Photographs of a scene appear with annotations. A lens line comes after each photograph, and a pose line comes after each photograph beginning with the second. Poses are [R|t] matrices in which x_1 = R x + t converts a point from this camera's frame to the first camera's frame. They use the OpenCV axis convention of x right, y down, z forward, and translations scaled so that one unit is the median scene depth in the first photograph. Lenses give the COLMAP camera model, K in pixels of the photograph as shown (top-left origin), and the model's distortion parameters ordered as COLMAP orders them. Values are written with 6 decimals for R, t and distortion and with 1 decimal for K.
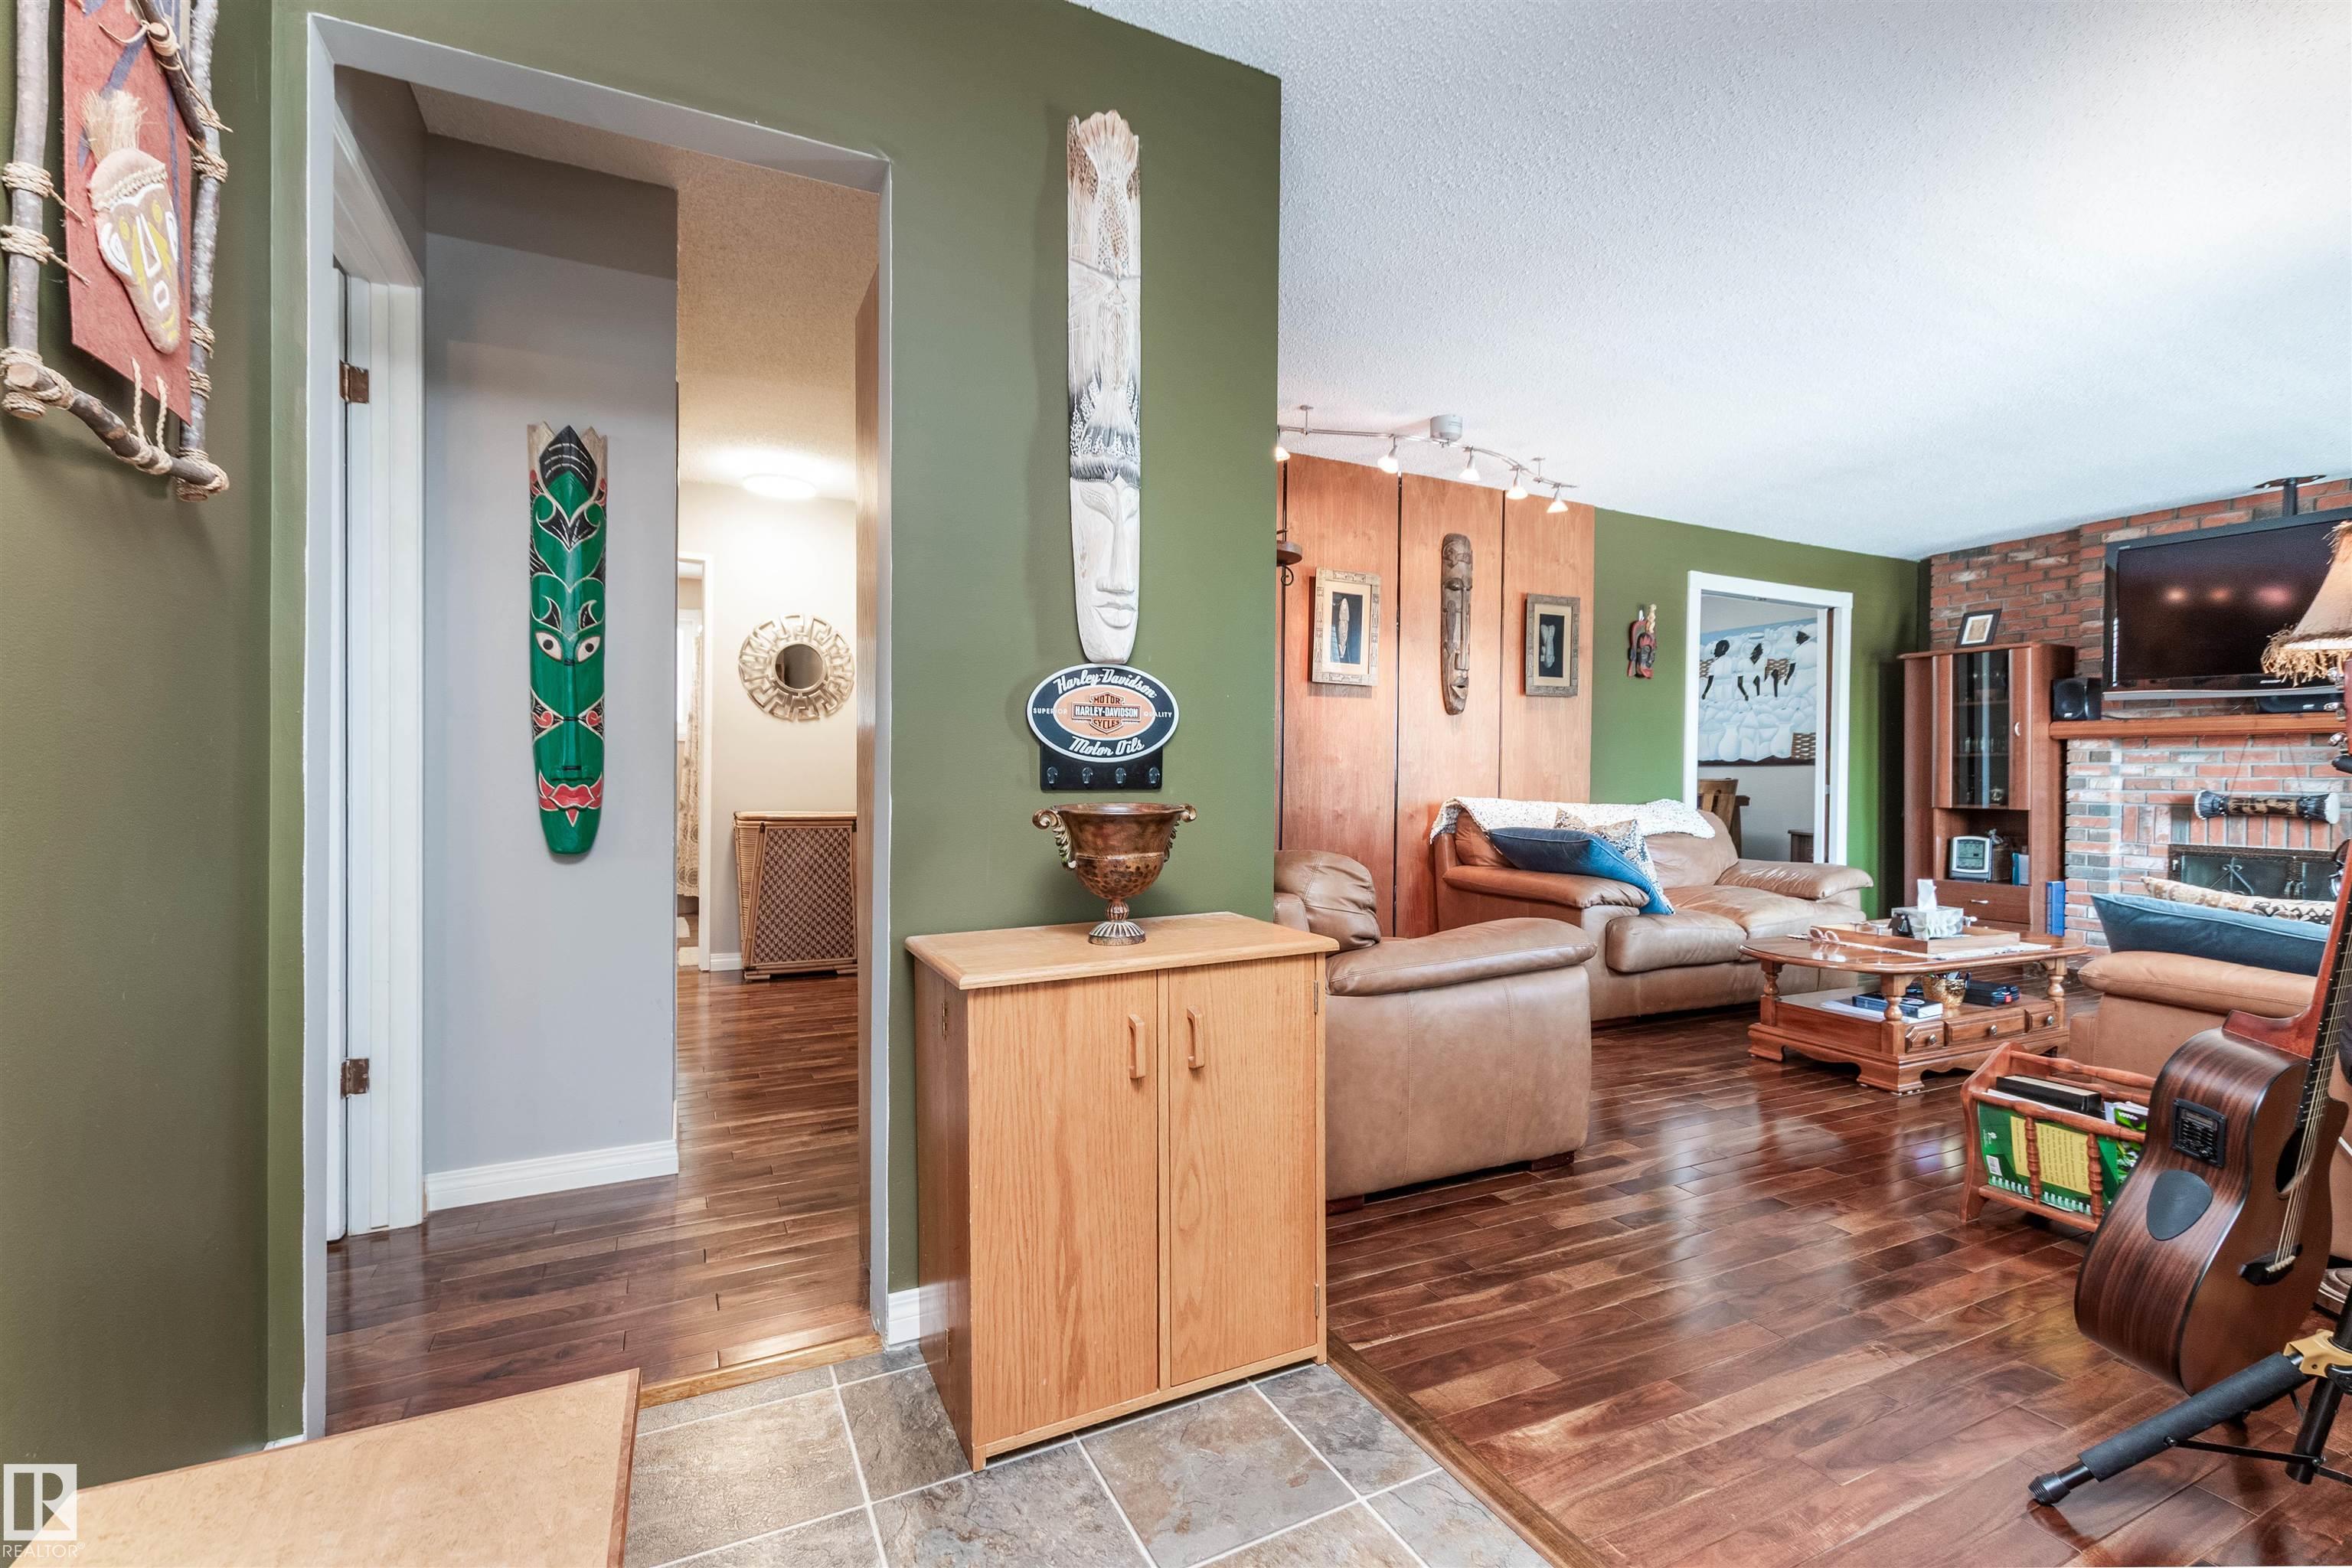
lens RADIAL K [[1038.7, 0, 1192.3], [0, 1038.7, 783.8], [0, 0, 1]] dist [0.003438, -0.001977]
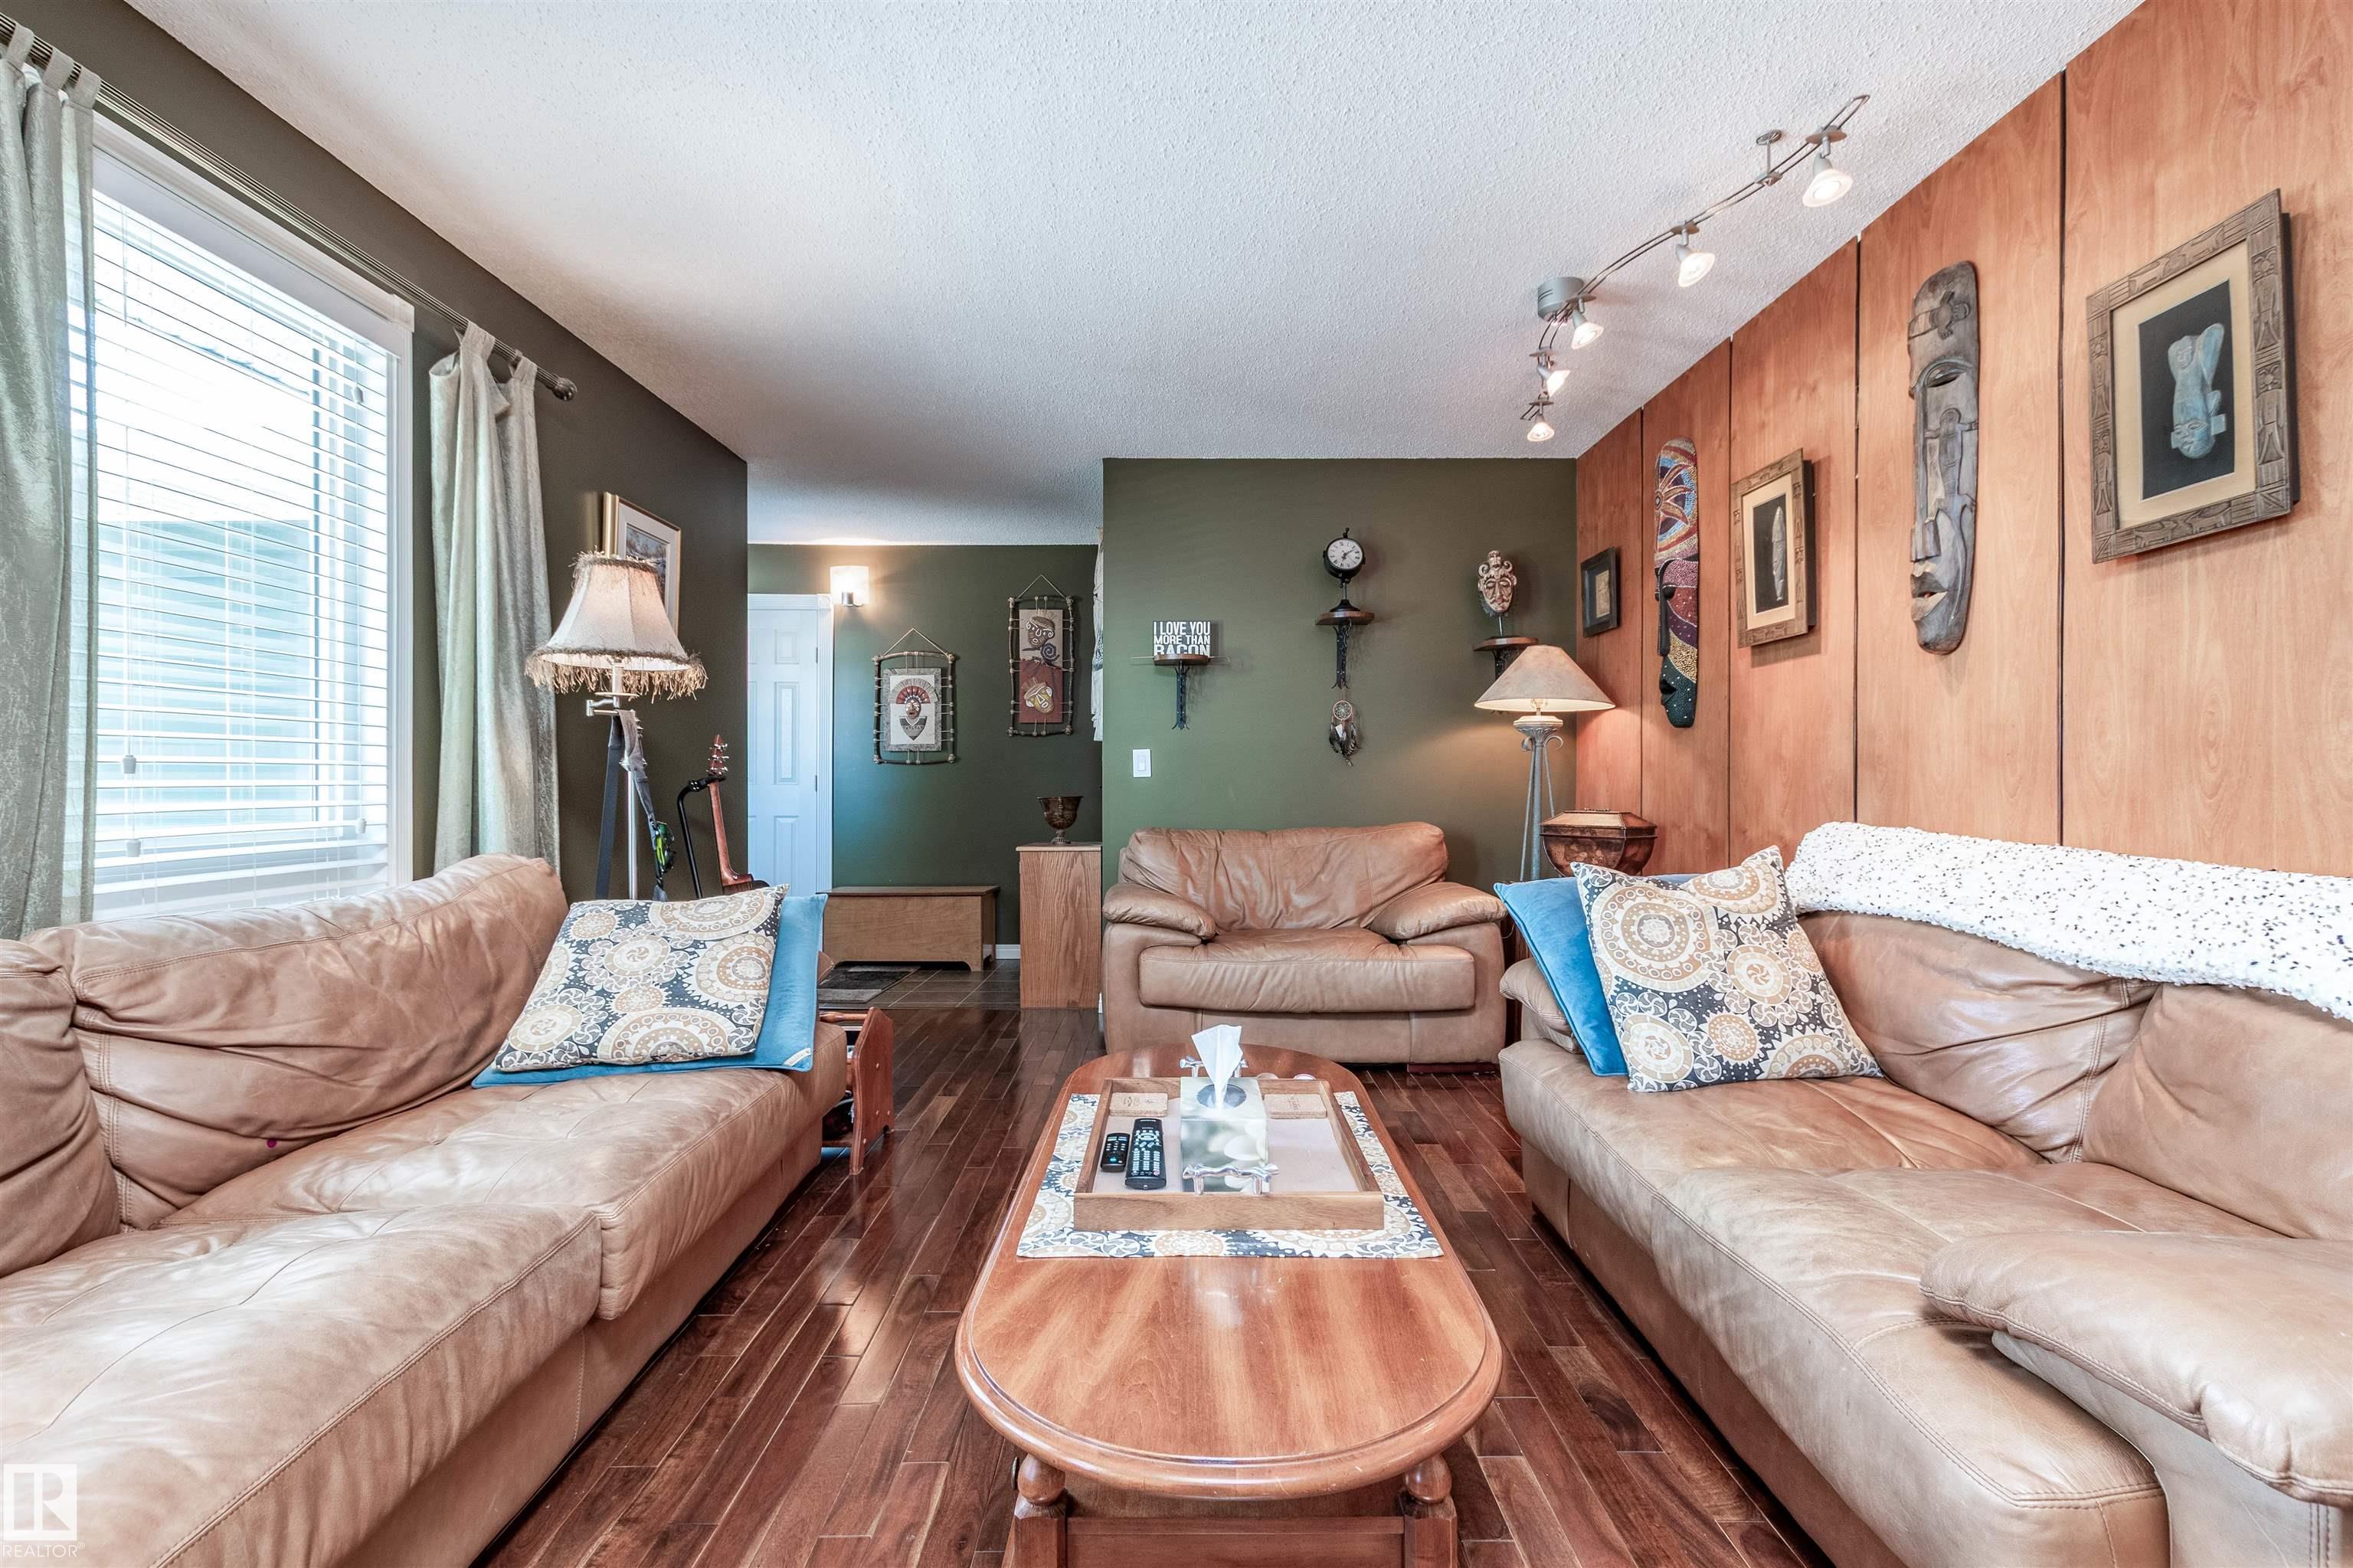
lens RADIAL K [[1039.2, 0, 1203.0], [0, 1039.2, 790.3], [0, 0, 1]] dist [0.003438, -0.001977]
pose [[-0.436059, -0.005491, -0.899901, 0.767957], [-0.011602, 0.999933, -0.000480, 0.000580], [0.899843, 0.010232, -0.436094, 0.836339]]
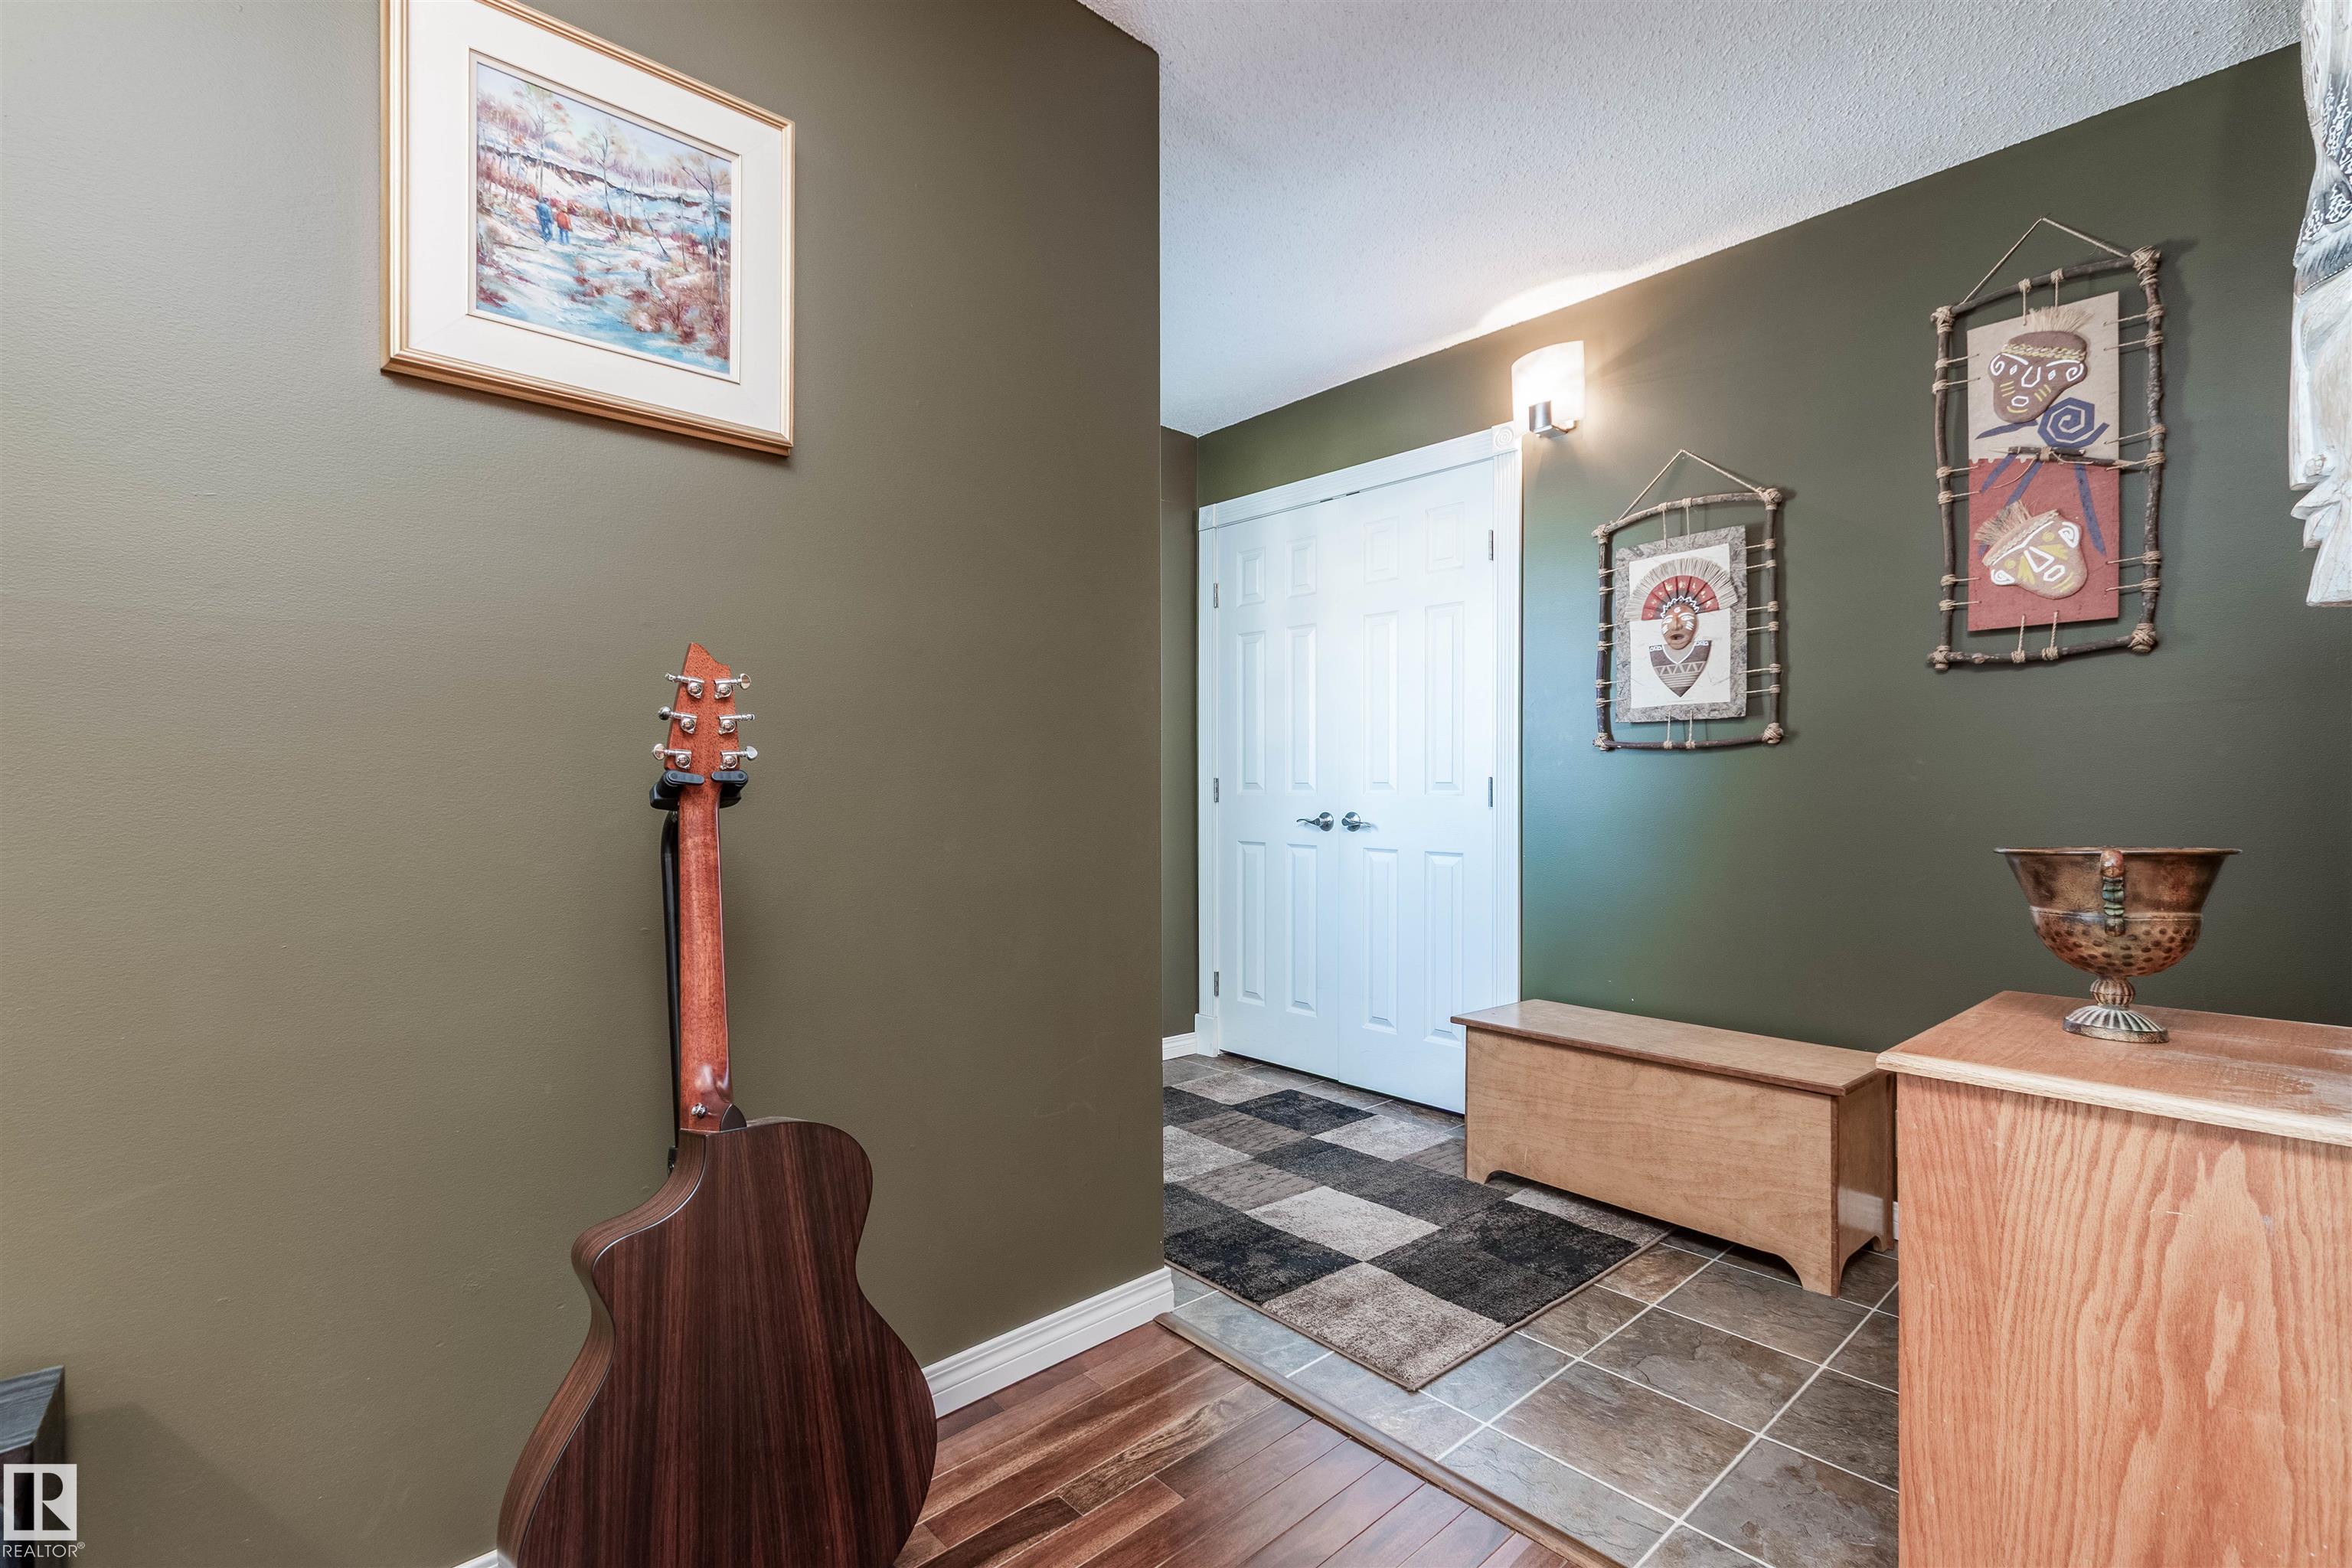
lens RADIAL K [[1038.7, 0, 1200.8], [0, 1038.7, 789.1], [0, 0, 1]] dist [0.003438, -0.001977]
pose [[-0.965203, -0.010235, -0.261301, 0.608708], [-0.011559, 0.999927, 0.003531, -0.000977], [0.261246, 0.006428, -0.965251, 0.730156]]
